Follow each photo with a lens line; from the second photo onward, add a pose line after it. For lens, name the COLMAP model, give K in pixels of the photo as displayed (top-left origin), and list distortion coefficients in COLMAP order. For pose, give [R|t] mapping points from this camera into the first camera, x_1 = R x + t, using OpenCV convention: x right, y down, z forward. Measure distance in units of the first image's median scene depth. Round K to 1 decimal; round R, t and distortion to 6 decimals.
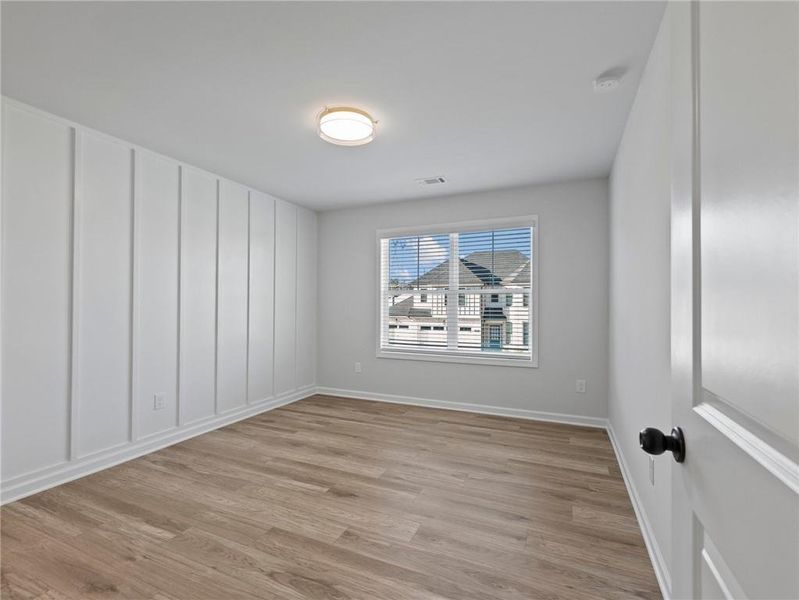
lens RADIAL K [[370.8, 0, 400.6], [0, 370.8, 299.9], [0, 0, 1]] dist [0.000454, 0.001021]
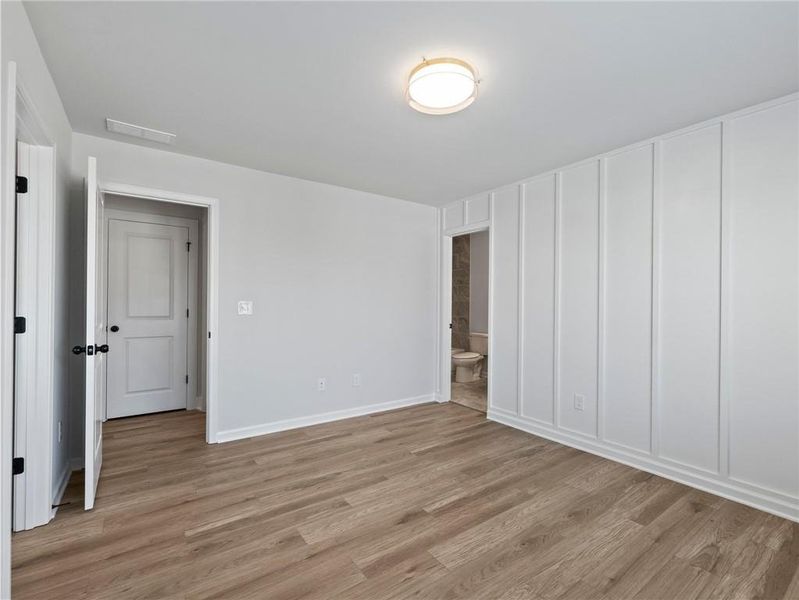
lens RADIAL K [[370.8, 0, 400.5], [0, 370.8, 302.9], [0, 0, 1]] dist [0.000454, 0.001021]
pose [[-0.508946, -0.006464, -0.860774, 0.546984], [0.001690, 0.999962, -0.008508, 0.007574], [0.860797, -0.005785, -0.508916, 1.239936]]
